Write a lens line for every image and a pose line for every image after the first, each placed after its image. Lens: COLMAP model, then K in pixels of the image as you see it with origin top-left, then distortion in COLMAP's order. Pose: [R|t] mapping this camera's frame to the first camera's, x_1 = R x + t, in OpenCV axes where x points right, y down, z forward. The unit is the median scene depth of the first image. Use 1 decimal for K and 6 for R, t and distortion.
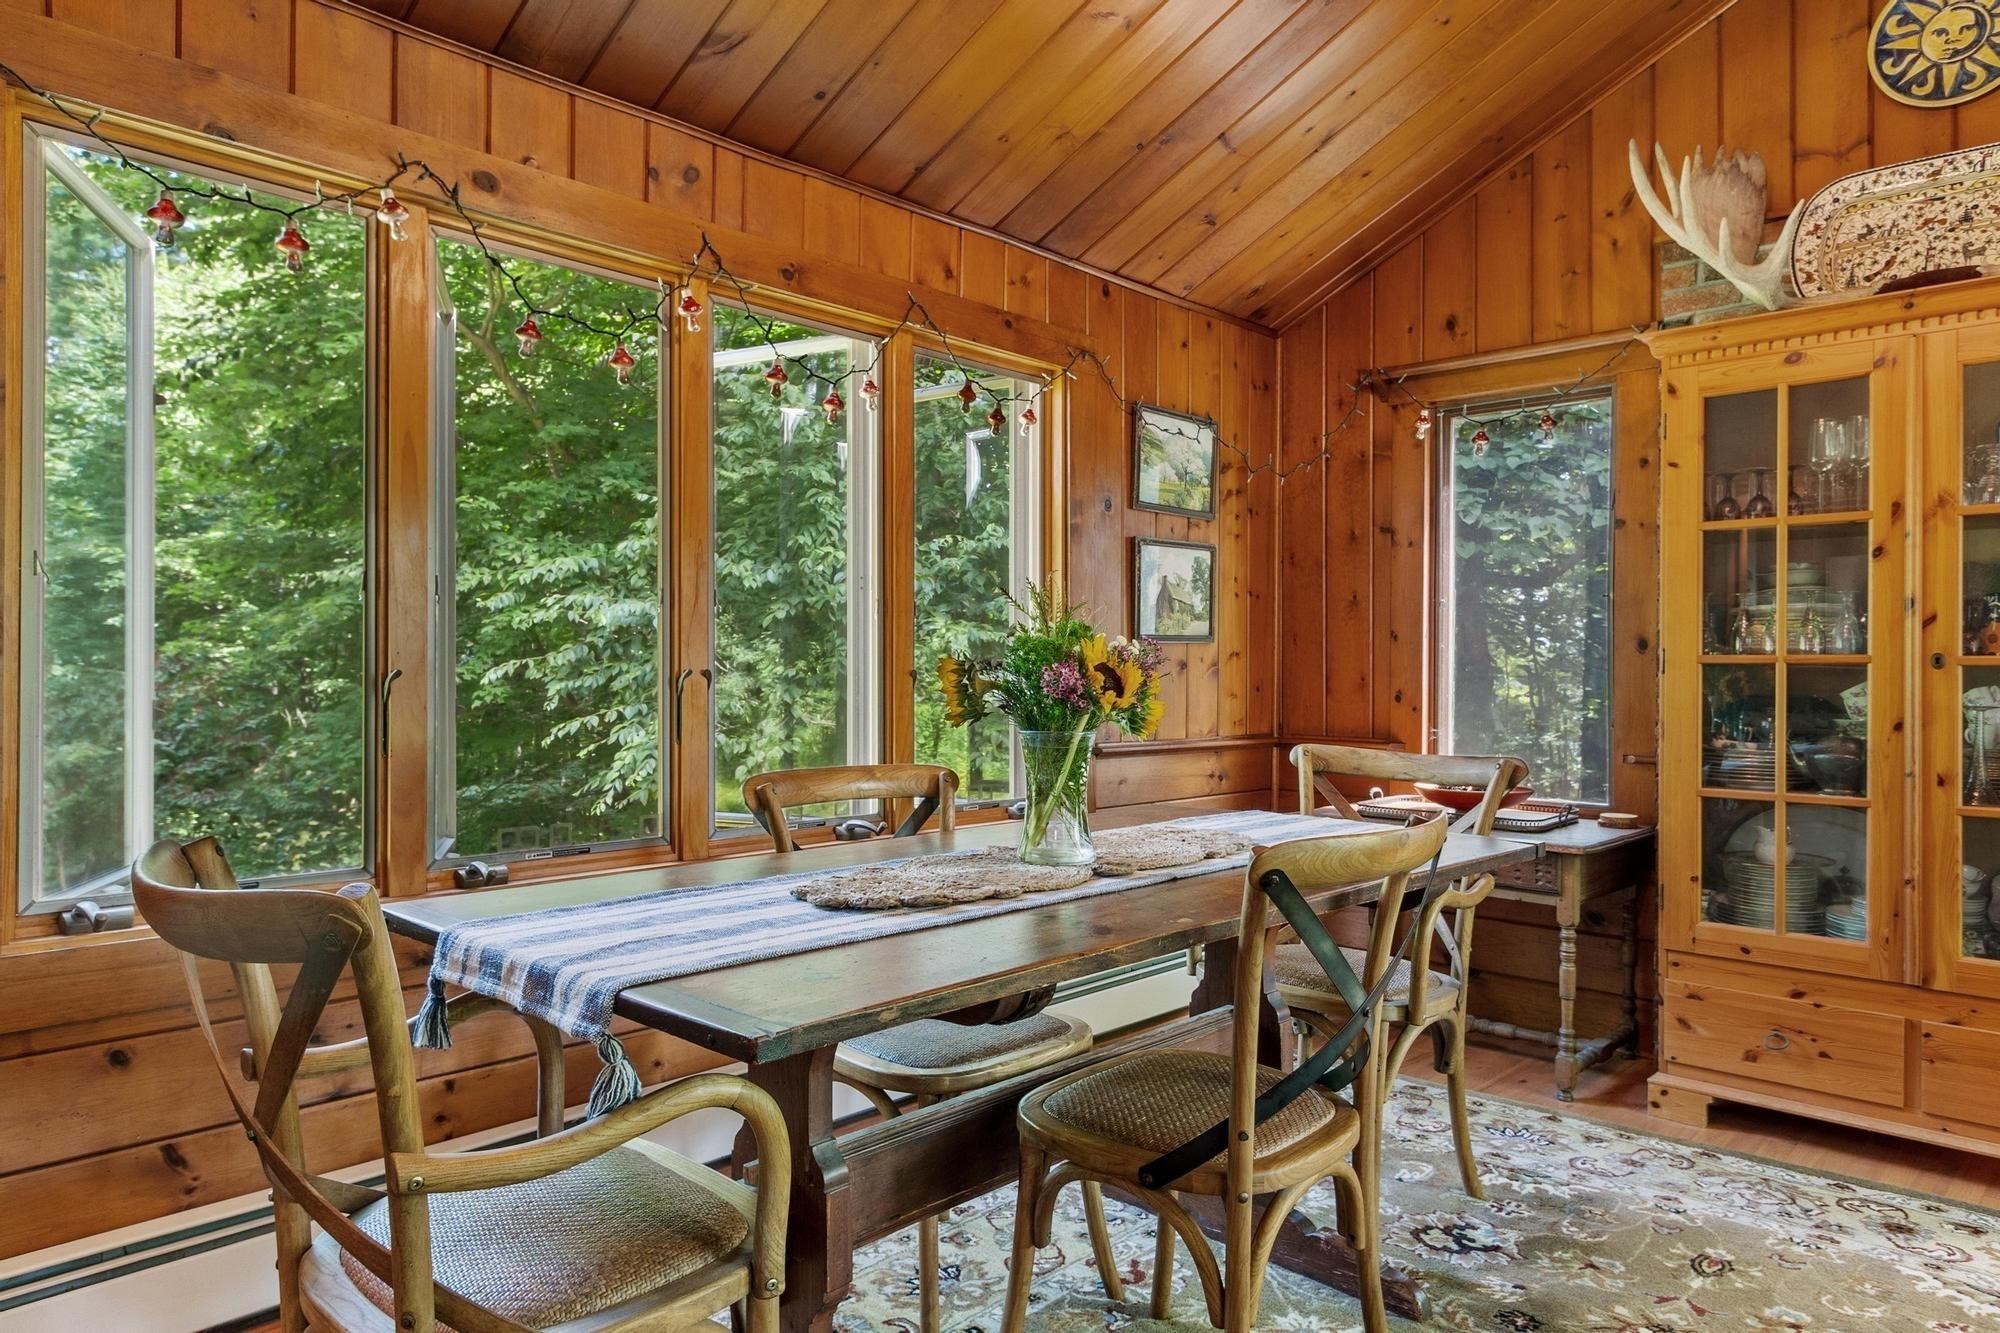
lens RADIAL K [[1241.9, 0, 977.2], [0, 1241.9, 667.4], [0, 0, 1]] dist [0.007419, 0.000620]
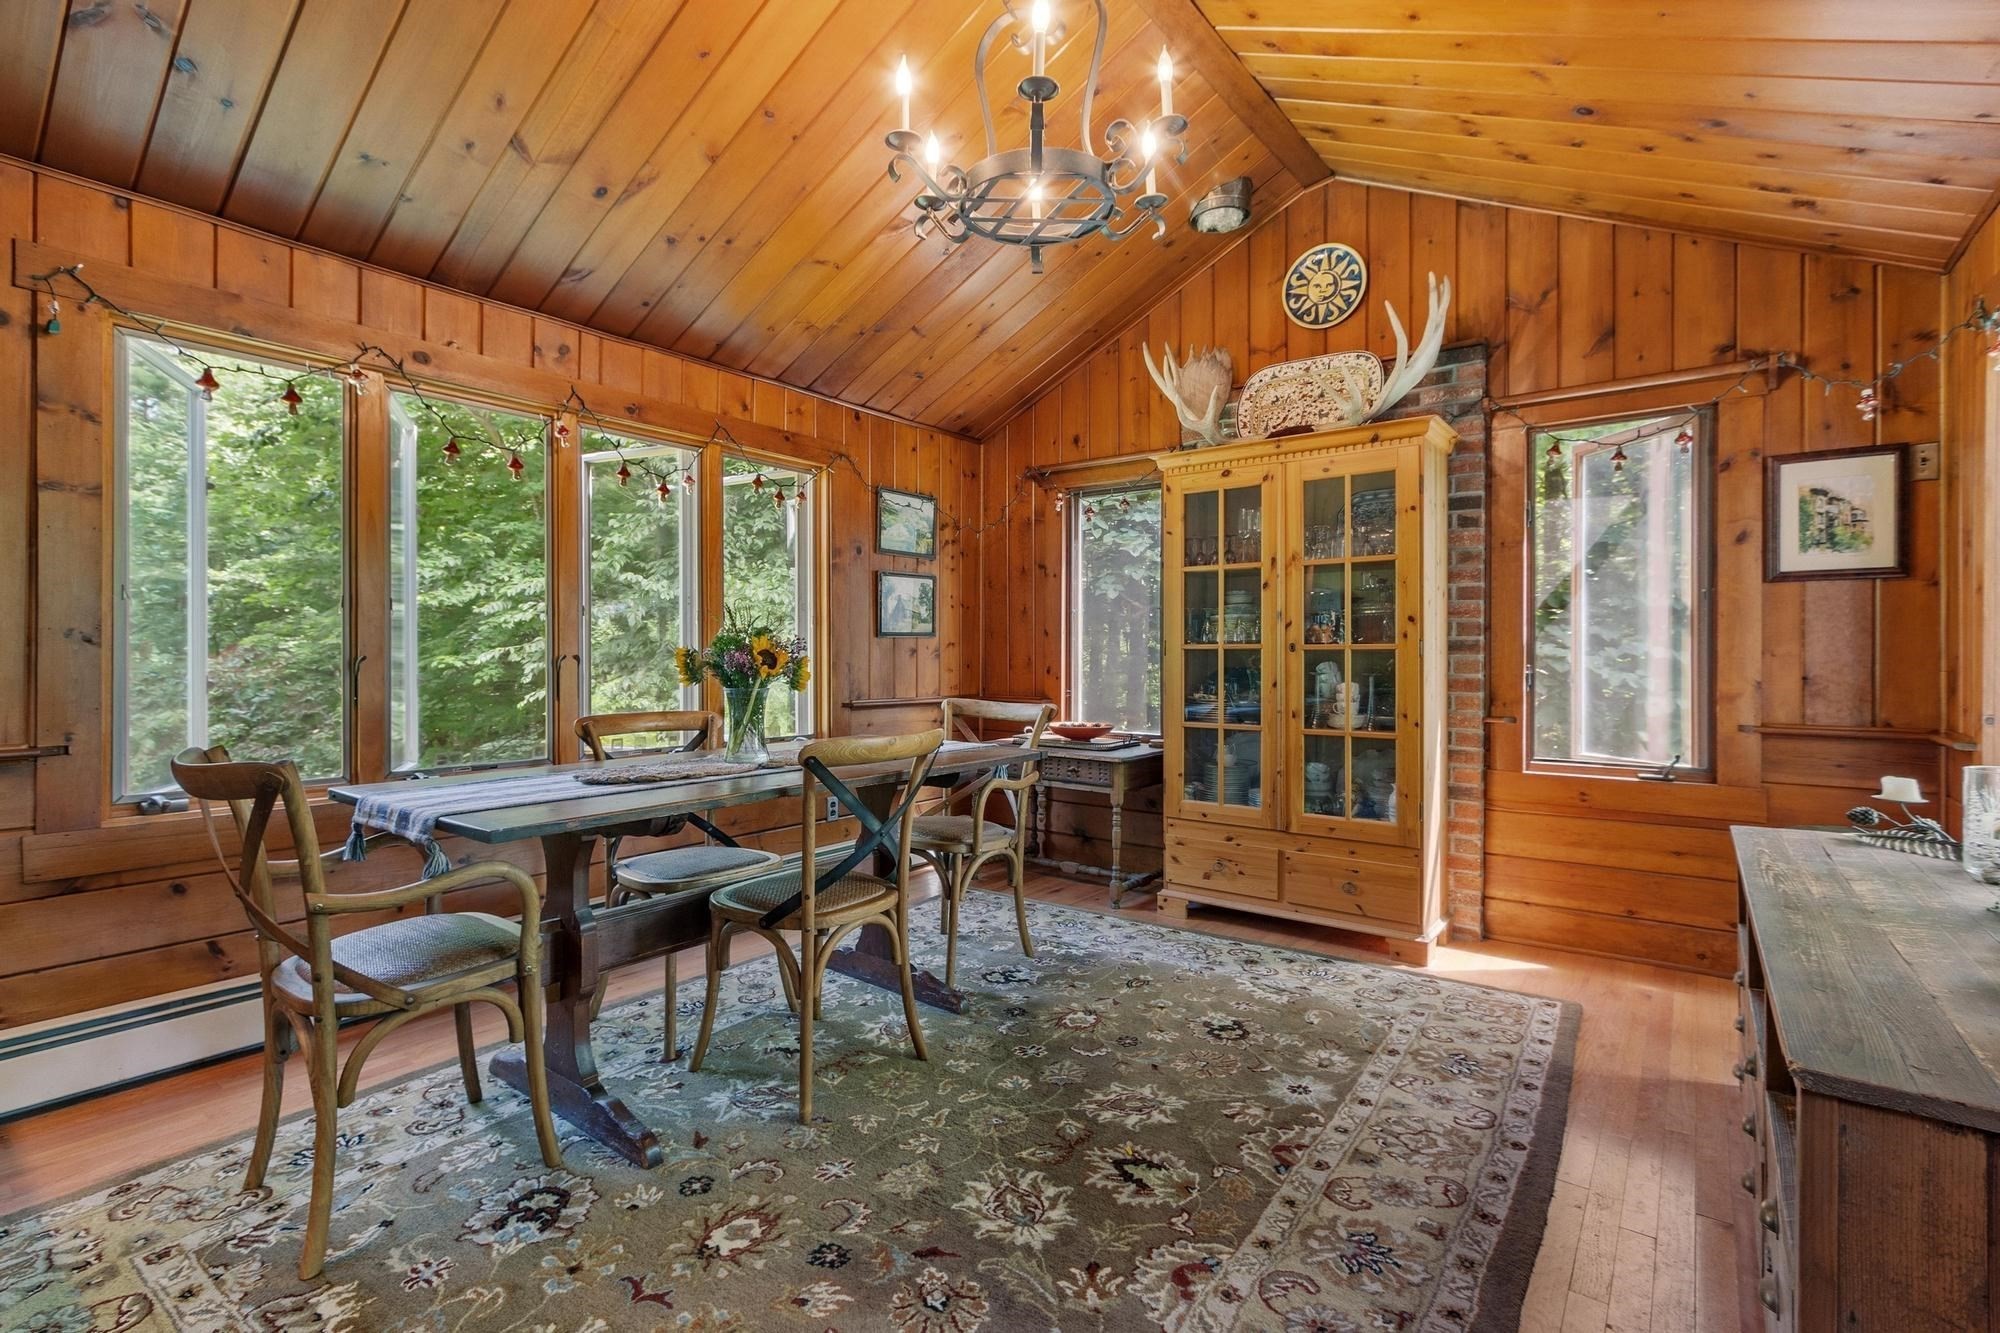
lens RADIAL K [[897.7, 0, 968.5], [0, 897.7, 655.2], [0, 0, 1]] dist [0.003022, -0.000037]
pose [[0.995272, -0.004073, 0.097043, 0.164377], [0.003856, 0.999990, 0.002416, 0.000933], [-0.097051, -0.002030, 0.995277, -0.199266]]
